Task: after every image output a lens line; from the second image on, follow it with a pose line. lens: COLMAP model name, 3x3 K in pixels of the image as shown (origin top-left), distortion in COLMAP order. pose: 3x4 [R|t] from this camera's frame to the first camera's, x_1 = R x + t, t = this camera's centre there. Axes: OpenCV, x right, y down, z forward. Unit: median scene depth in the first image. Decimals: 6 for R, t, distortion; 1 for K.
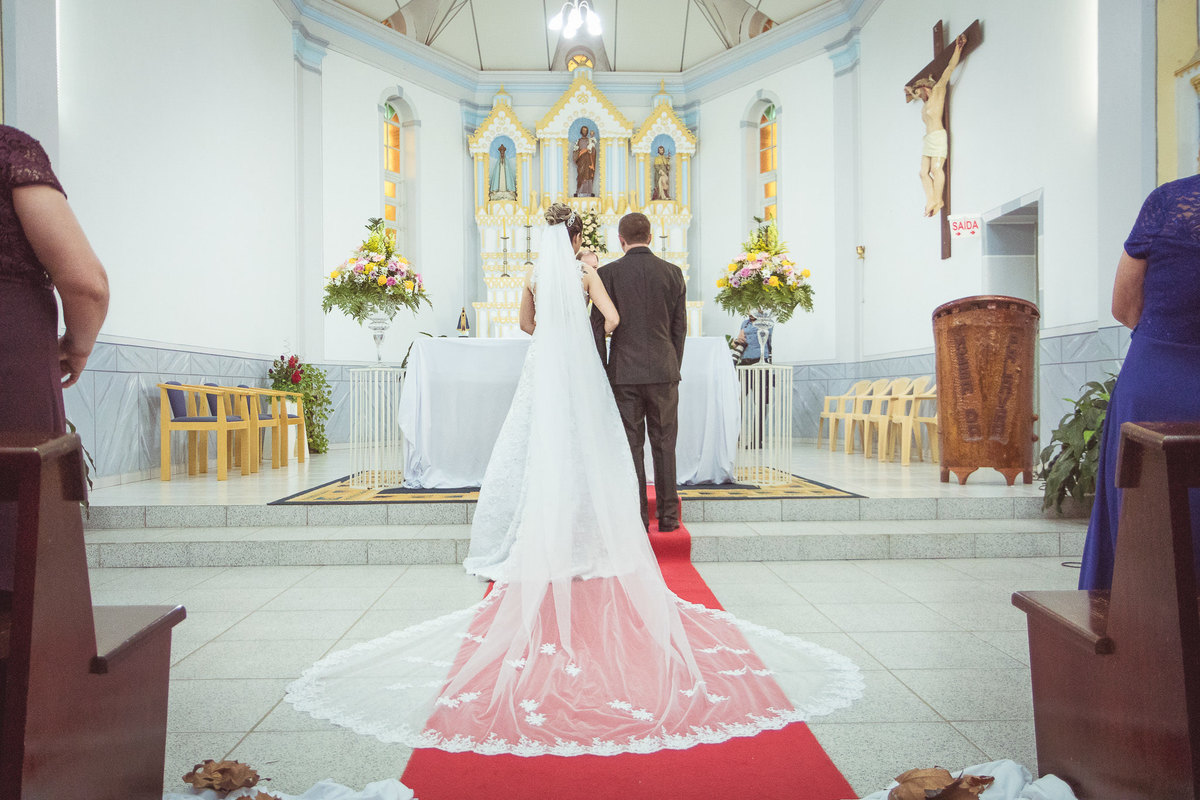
lens RADIAL K [[917.5, 0, 595.0], [0, 917.5, 393.8], [0, 0, 1]] dist [0.006200, 0.002025]
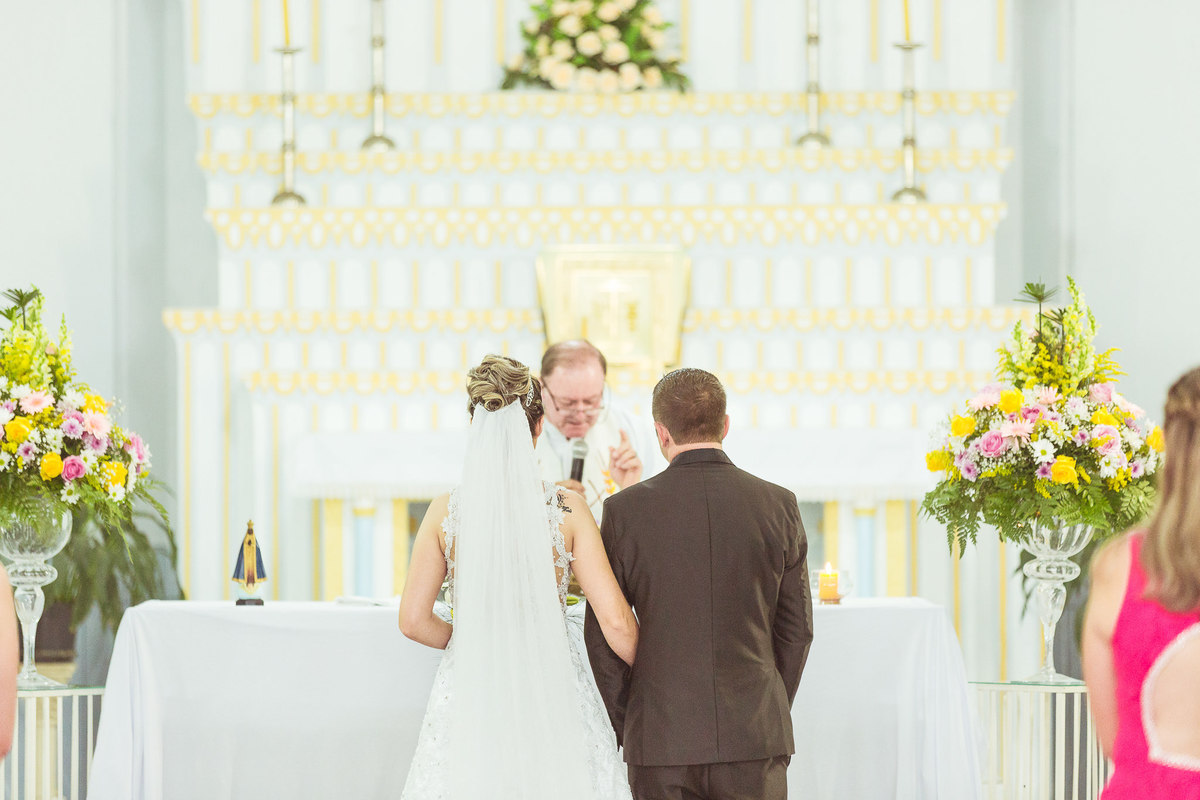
lens RADIAL K [[6392.5, 0, 601.2], [0, 6392.5, 401.0], [0, 0, 1]] dist [-0.015574, 0.000000]
pose [[0.999804, 0.003559, -0.019485, 0.037266], [-0.003639, 0.999985, -0.004071, -0.098617], [0.019471, 0.004141, 0.999802, -1.186623]]
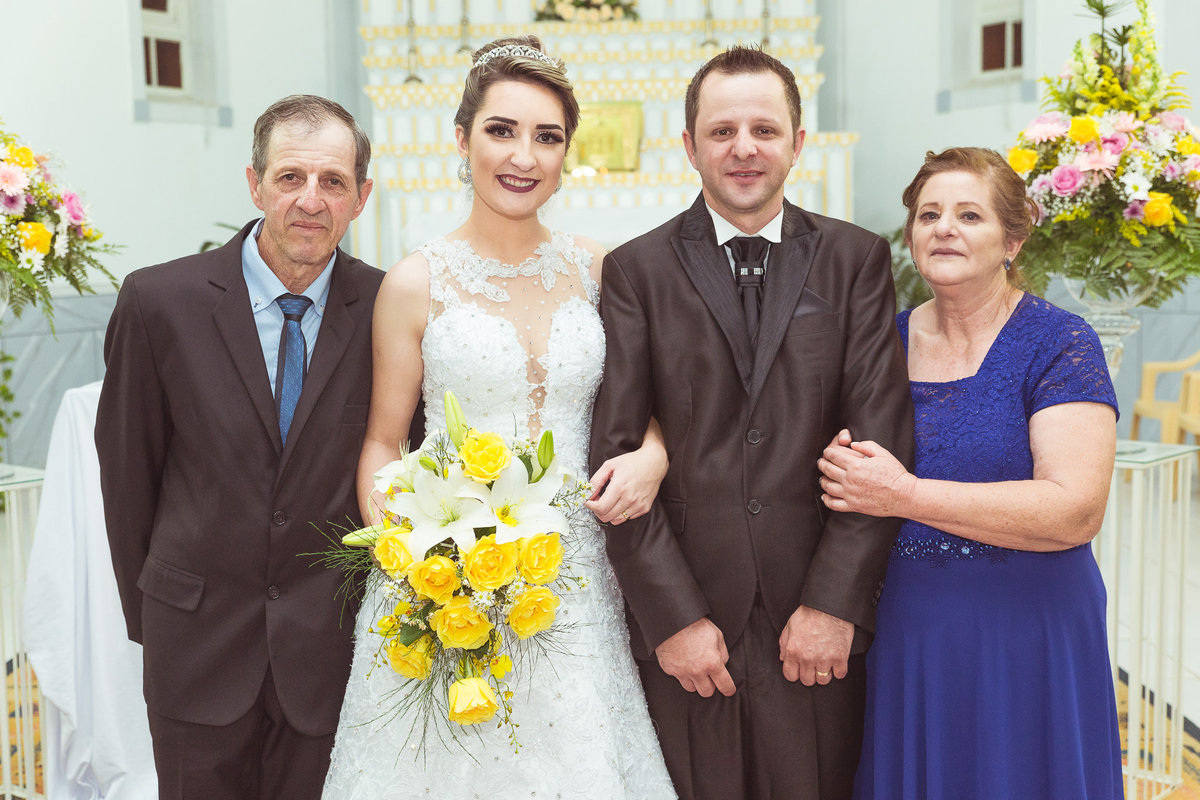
lens RADIAL K [[1607.2, 0, 591.3], [0, 1607.2, 403.7], [0, 0, 1]] dist [0.023848, 0.000000]
pose [[0.999699, -0.013721, -0.020323, 0.005251], [0.015849, 0.993963, 0.108563, -0.084154], [0.018711, -0.108853, 0.993882, 0.302366]]
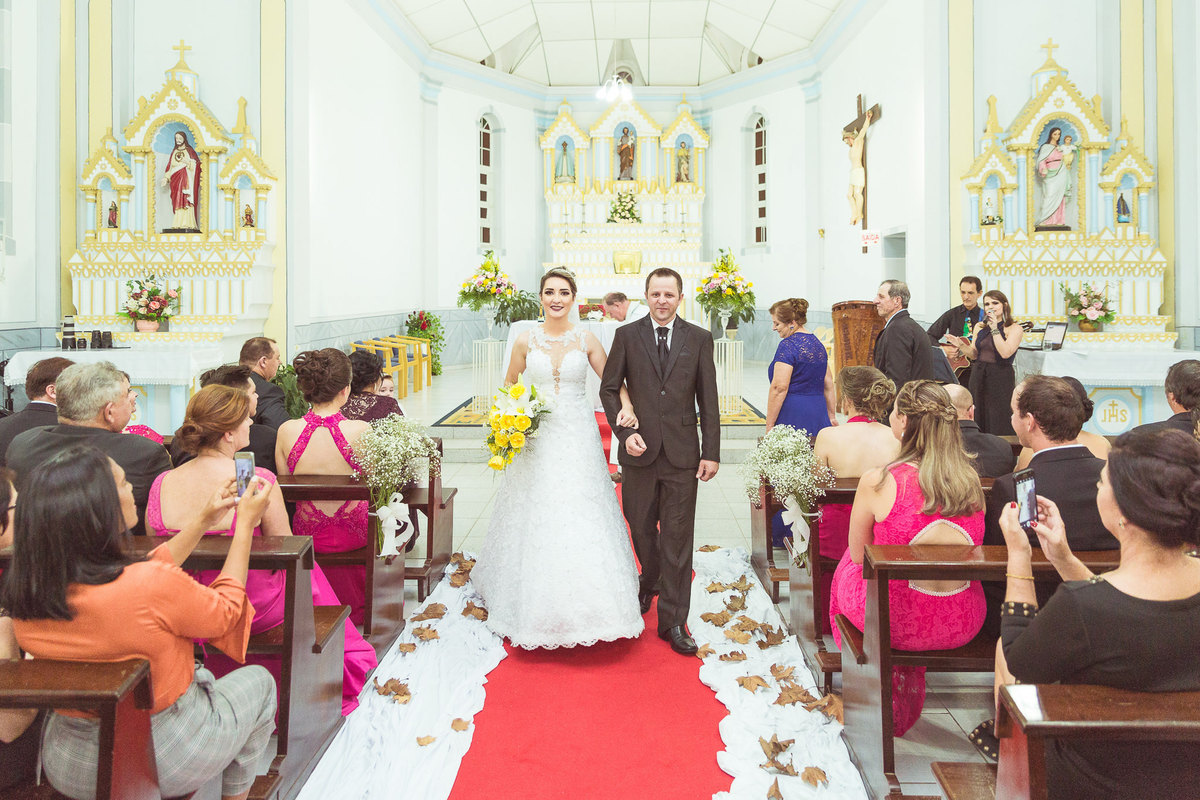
lens RADIAL K [[832.5, 0, 608.2], [0, 832.5, 285.6], [0, 0, 1]] dist [-0.001203, 0.005483]
pose [[0.998912, 0.004201, -0.046441, 0.033502], [-0.004454, 0.999976, -0.005347, -0.087354], [0.046417, 0.005549, 0.998907, -0.355757]]
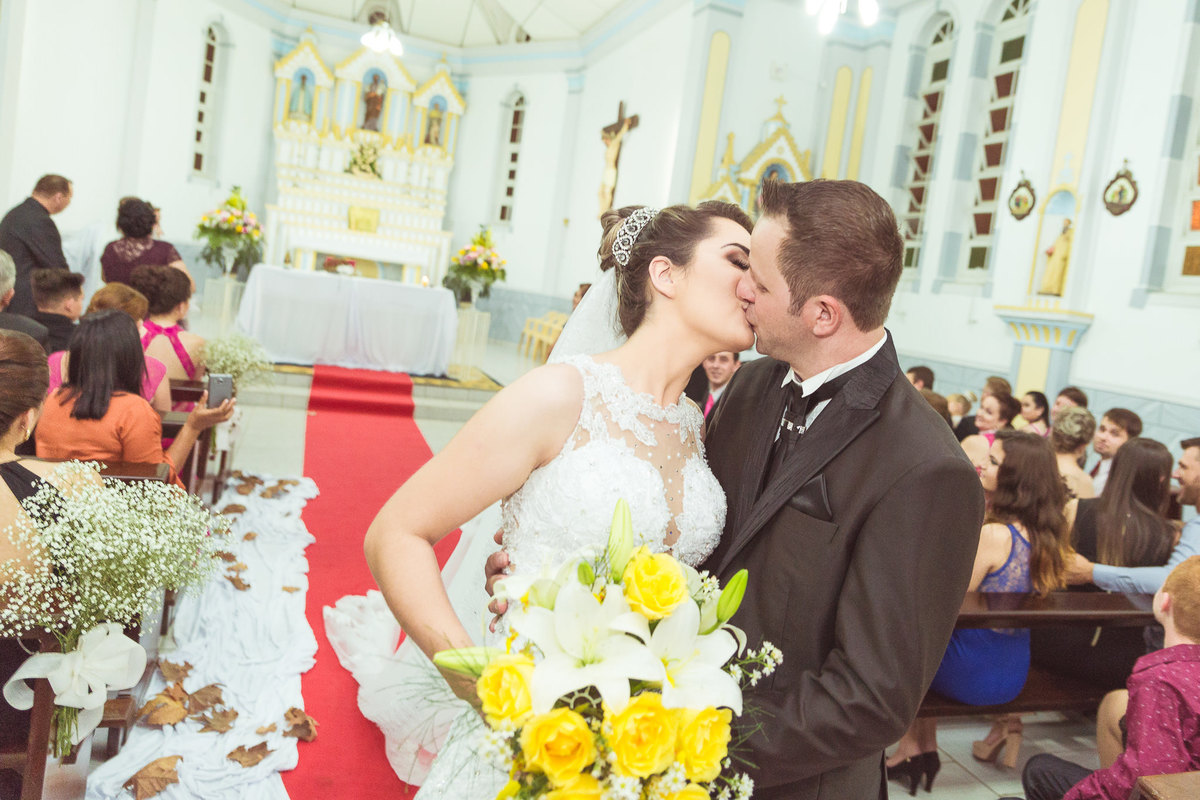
lens RADIAL K [[894.4, 0, 666.2], [0, 894.4, 347.9], [0, 0, 1]] dist [0.000272, 0.004194]
pose [[0.930076, 0.117575, 0.348043, -0.040364], [-0.145940, 0.987688, 0.056339, -0.080409], [-0.337134, -0.103193, 0.935784, -0.511710]]
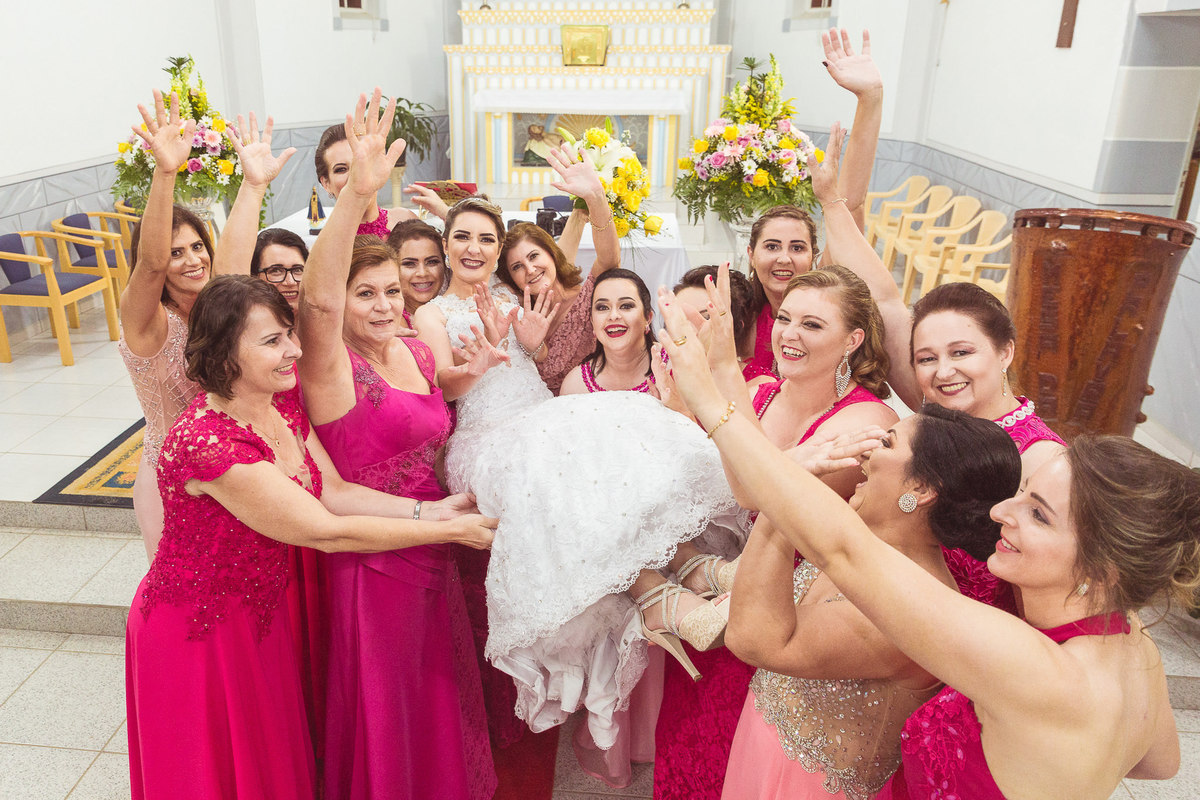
lens RADIAL K [[894.4, 0, 531.2], [0, 894.4, 357.4], [0, 0, 1]] dist [0.000272, 0.004194]
pose [[0.991137, 0.051446, -0.122477, 0.083684], [-0.008345, 0.944260, 0.329096, -0.147079], [0.132581, -0.325157, 0.936320, 0.248793]]
